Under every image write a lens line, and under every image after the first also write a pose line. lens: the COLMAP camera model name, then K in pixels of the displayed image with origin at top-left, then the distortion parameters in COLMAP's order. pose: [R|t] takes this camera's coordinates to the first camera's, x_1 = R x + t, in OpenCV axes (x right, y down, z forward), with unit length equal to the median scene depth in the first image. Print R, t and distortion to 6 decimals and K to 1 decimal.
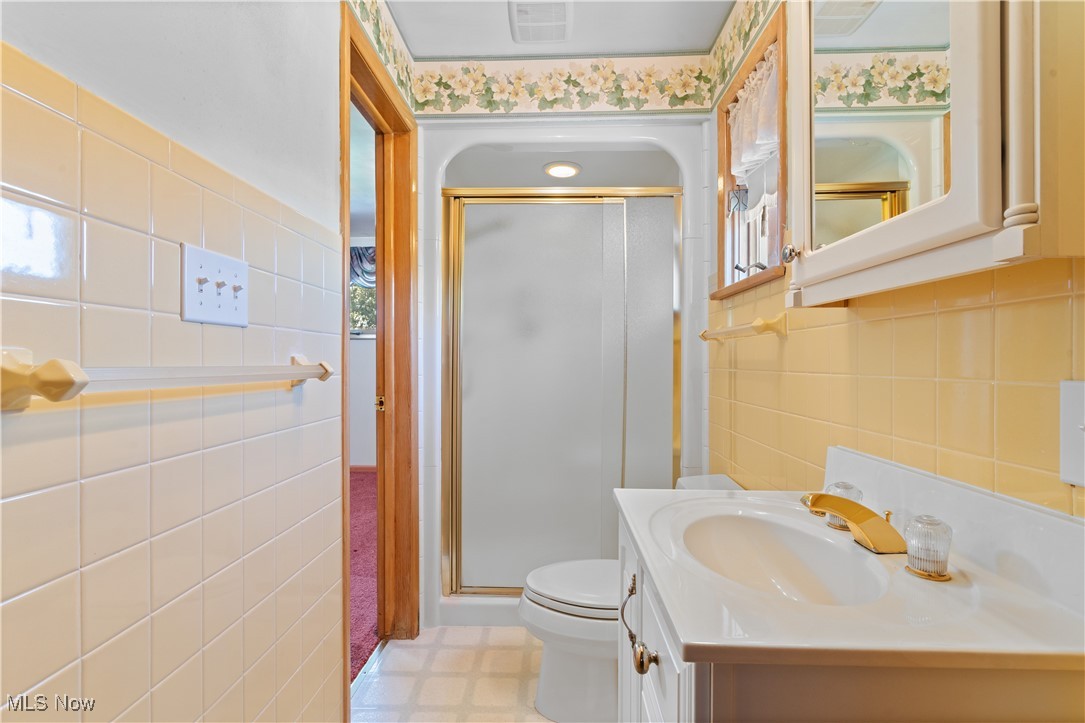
lens RADIAL K [[528.4, 0, 541.1], [0, 528.4, 357.8], [0, 0, 1]] dist [-0.001411, -0.000808]
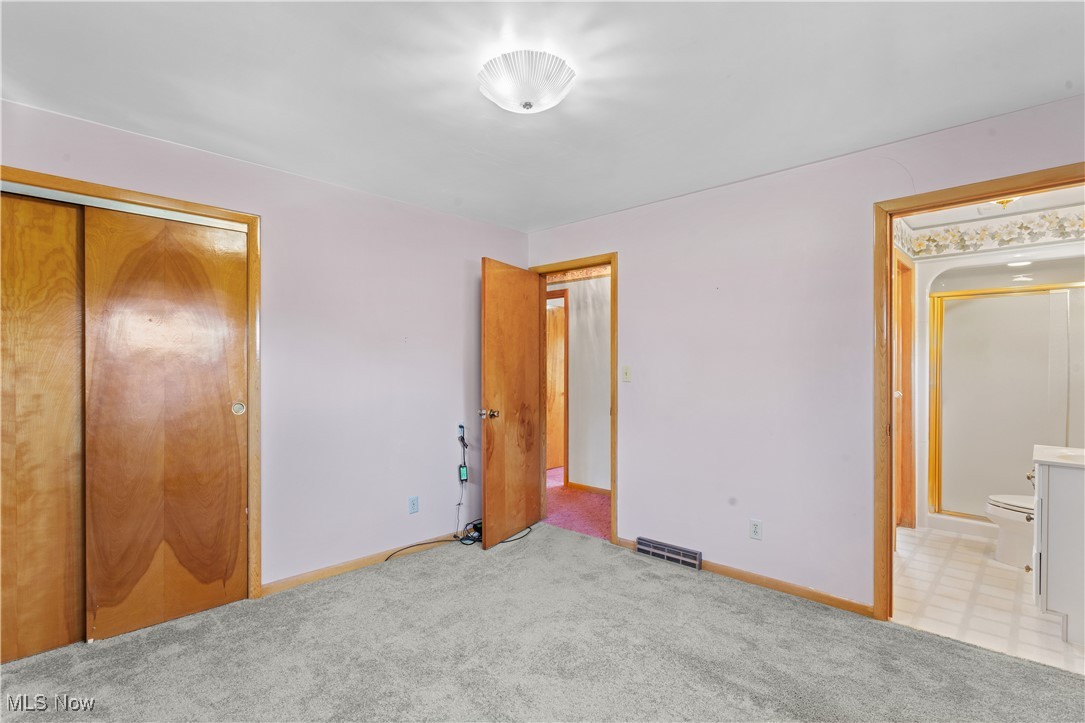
lens RADIAL K [[528.4, 0, 537.1], [0, 528.4, 366.4], [0, 0, 1]] dist [-0.001411, -0.000808]
pose [[0.747150, 0.003027, -0.664649, 0.016390], [-0.002902, 0.999995, 0.001292, -0.065119], [0.664650, 0.000963, 0.747155, -1.347071]]
